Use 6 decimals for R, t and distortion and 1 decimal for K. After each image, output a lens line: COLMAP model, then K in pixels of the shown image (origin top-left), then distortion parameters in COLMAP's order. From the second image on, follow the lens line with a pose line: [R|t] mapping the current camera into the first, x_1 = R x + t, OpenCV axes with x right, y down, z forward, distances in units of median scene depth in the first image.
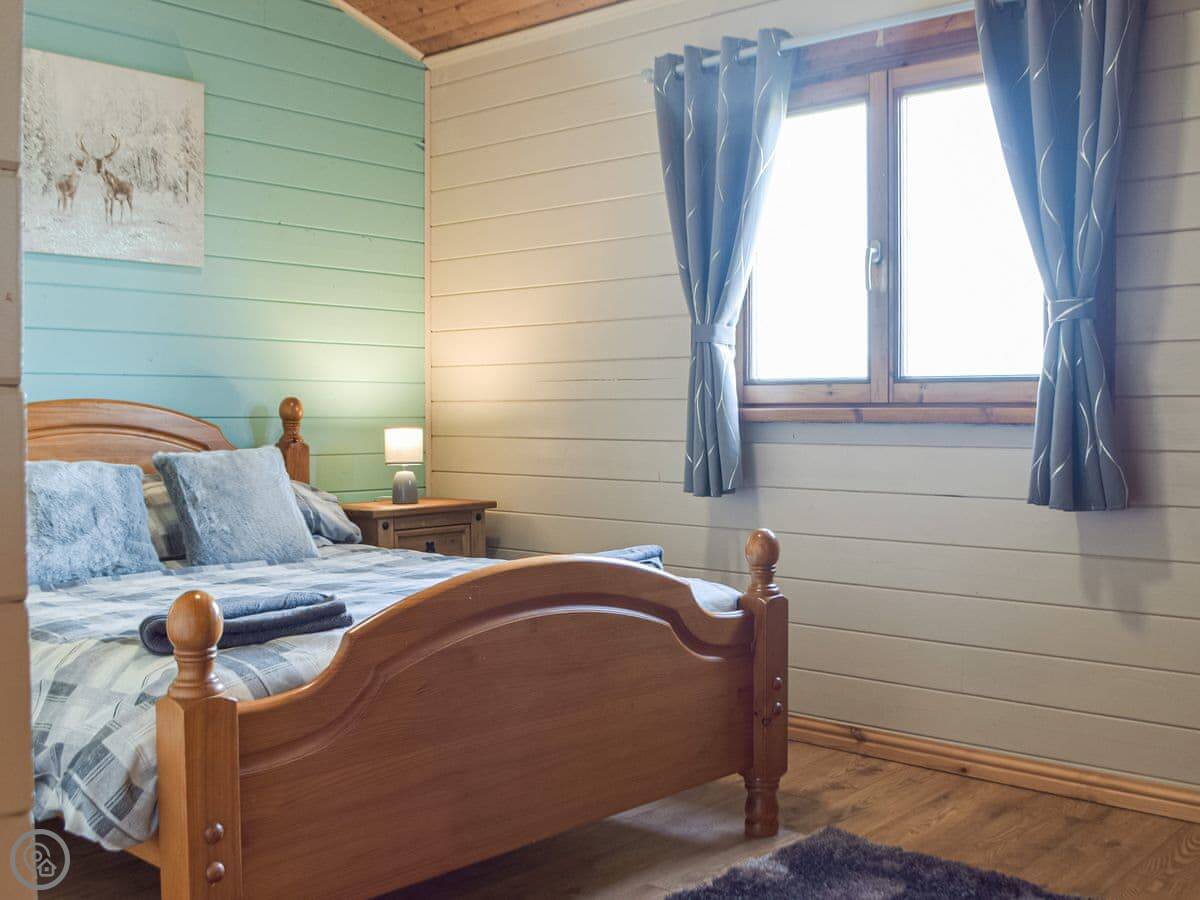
lens RADIAL K [[1184.6, 0, 643.3], [0, 1184.6, 450.7], [0, 0, 1]] dist [-0.070373, 0.008382]
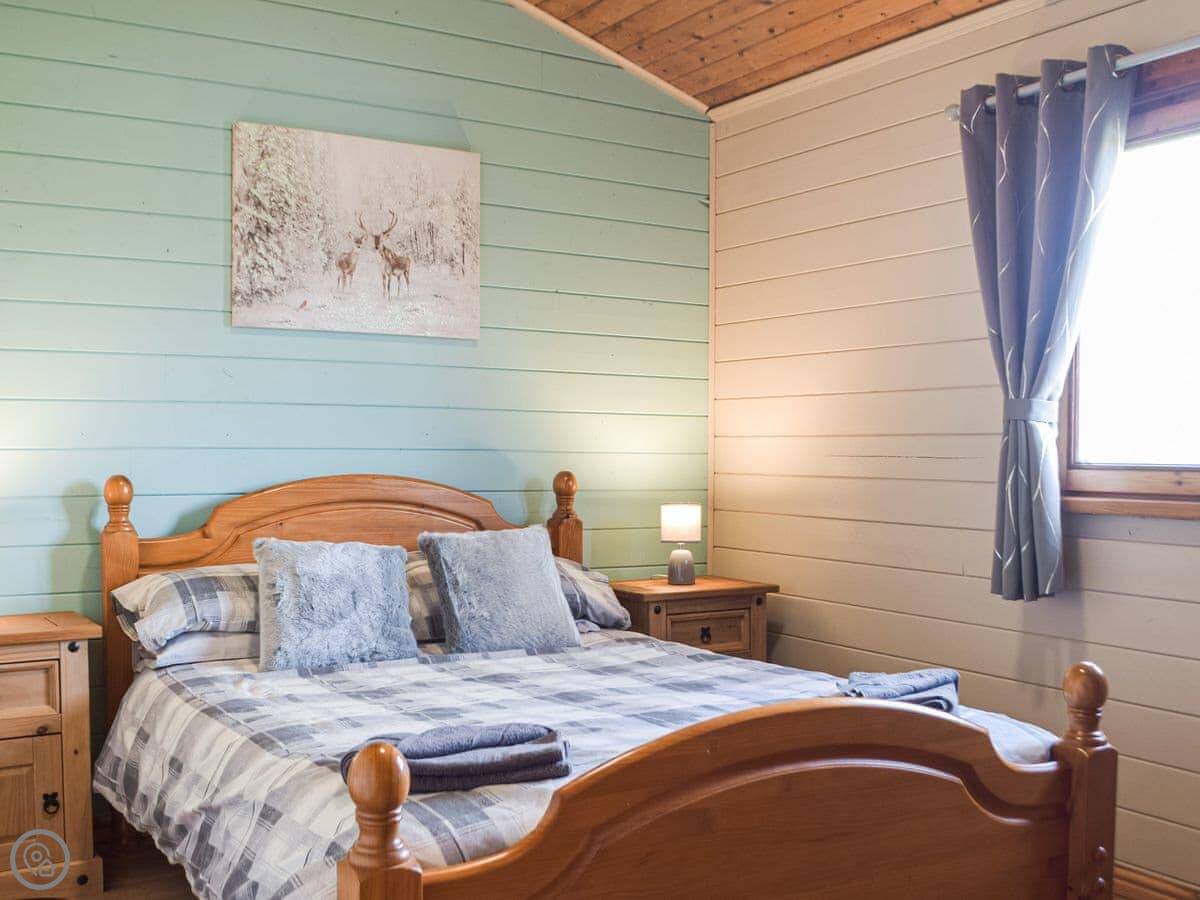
lens RADIAL K [[1098.3, 0, 600.0], [0, 1098.3, 450.0], [0, 0, 1]] dist [-0.059625, -0.000584]
pose [[0.946131, 0.014365, -0.323464, 0.020733], [-0.019507, 0.999730, -0.012661, -0.055407], [0.323195, 0.018289, 0.946156, 0.165910]]
